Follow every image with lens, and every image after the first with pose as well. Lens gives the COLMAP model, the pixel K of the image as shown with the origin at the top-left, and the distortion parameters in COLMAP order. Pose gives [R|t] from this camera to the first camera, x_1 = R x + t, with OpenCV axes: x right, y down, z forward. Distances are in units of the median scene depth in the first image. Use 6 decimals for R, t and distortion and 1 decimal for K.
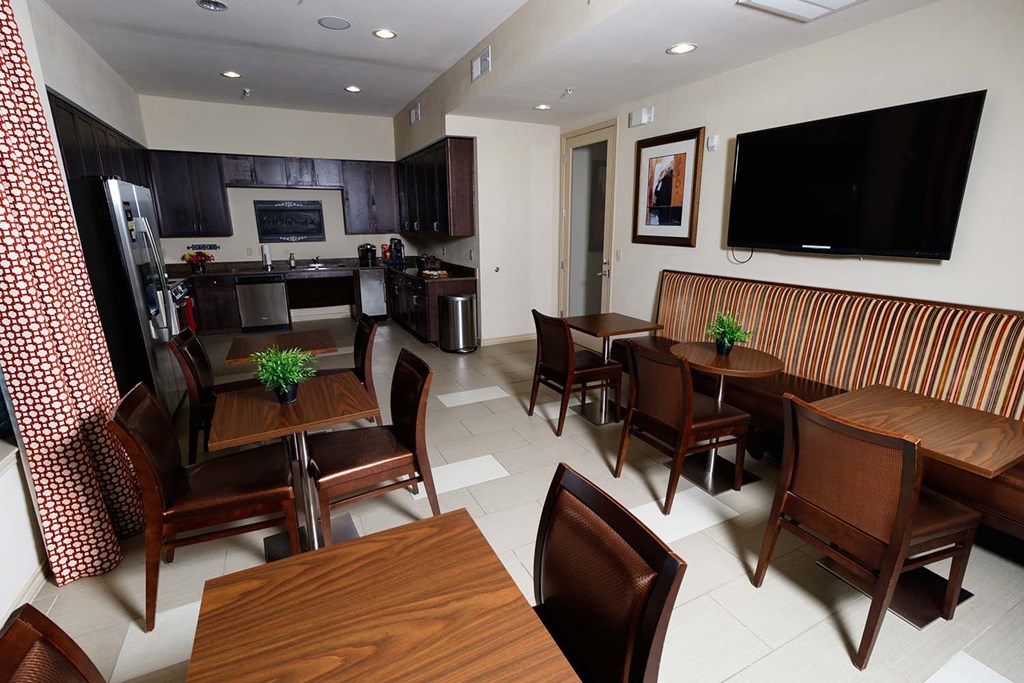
lens RADIAL K [[471.2, 0, 513.1], [0, 471.2, 337.2], [0, 0, 1]] dist [0.002412, 0.000060]
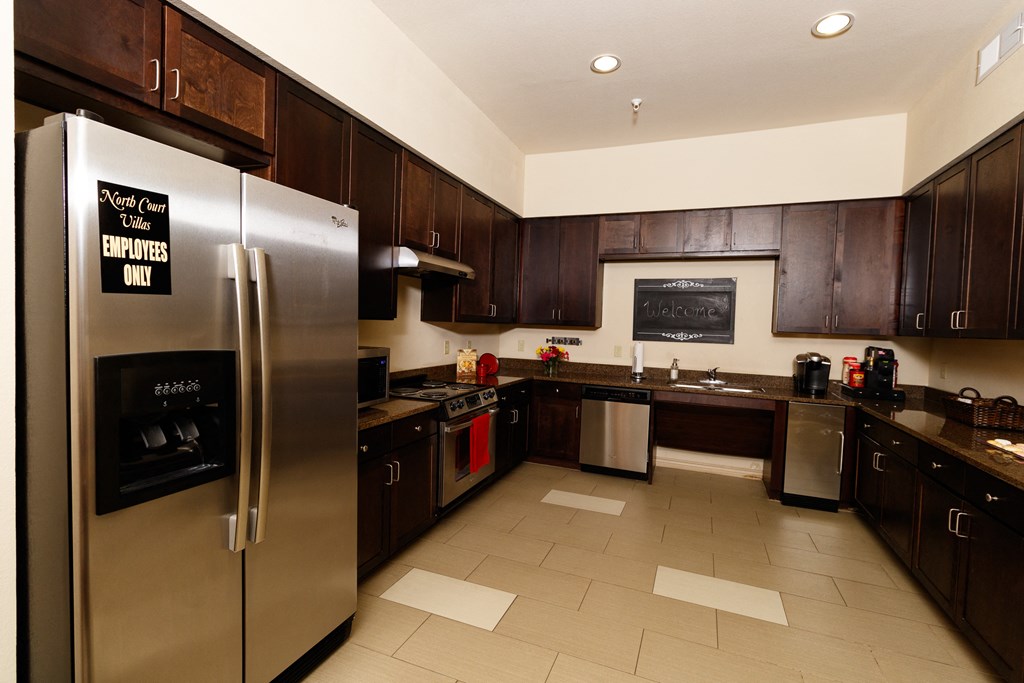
lens RADIAL K [[471.2, 0, 516.7], [0, 471.2, 340.3], [0, 0, 1]] dist [0.002412, 0.000060]
pose [[0.652378, 0.048499, -0.756341, -0.135227], [-0.220705, 0.966856, -0.128370, -0.075736], [0.725047, 0.250674, 0.641459, 0.441678]]
